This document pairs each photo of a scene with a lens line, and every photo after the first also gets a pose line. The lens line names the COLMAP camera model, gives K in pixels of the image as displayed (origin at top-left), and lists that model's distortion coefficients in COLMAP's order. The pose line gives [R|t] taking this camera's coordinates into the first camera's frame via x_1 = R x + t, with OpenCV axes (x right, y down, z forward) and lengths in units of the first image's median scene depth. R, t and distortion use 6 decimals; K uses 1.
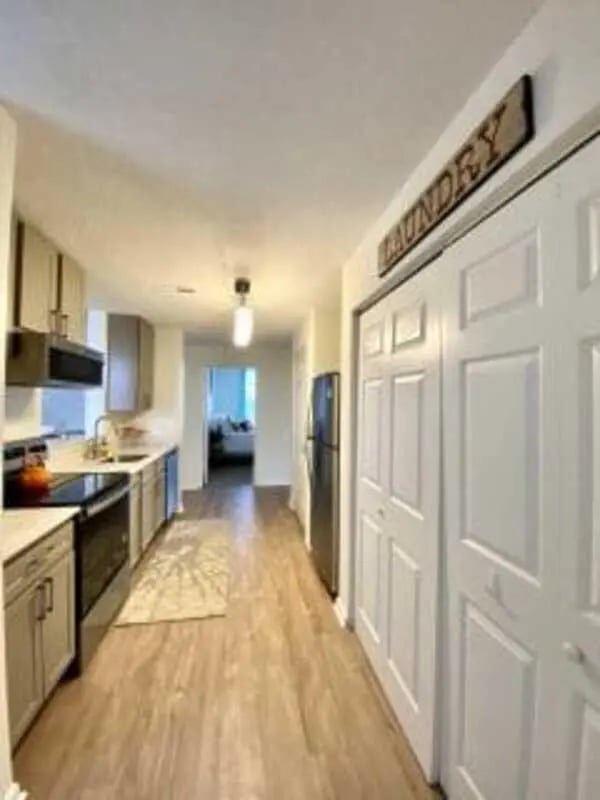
lens RADIAL K [[333.3, 0, 301.8], [0, 333.3, 400.9], [0, 0, 1]] dist [-0.012786, -0.005974]
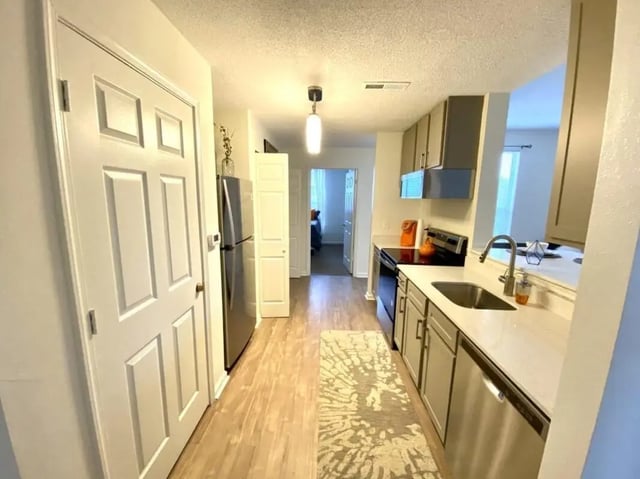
lens RADIAL K [[266.6, 0, 320.8], [0, 266.6, 237.7], [0, 0, 1]] dist [-0.012786, -0.005974]
pose [[-0.979732, -0.061500, 0.190637, -0.404696], [-0.031740, 0.987342, 0.155399, -0.031007], [-0.197781, 0.146199, -0.969283, 1.980023]]
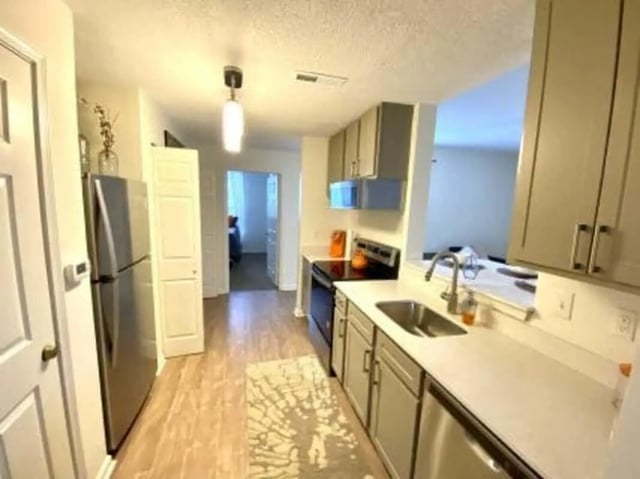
lens RADIAL K [[266.6, 0, 323.9], [0, 266.6, 238.5], [0, 0, 1]] dist [-0.012786, -0.005974]
pose [[-0.992266, -0.036798, -0.118550, -0.357459], [-0.052161, 0.990243, 0.129218, -0.045979], [0.112639, 0.134402, -0.984504, 1.828096]]
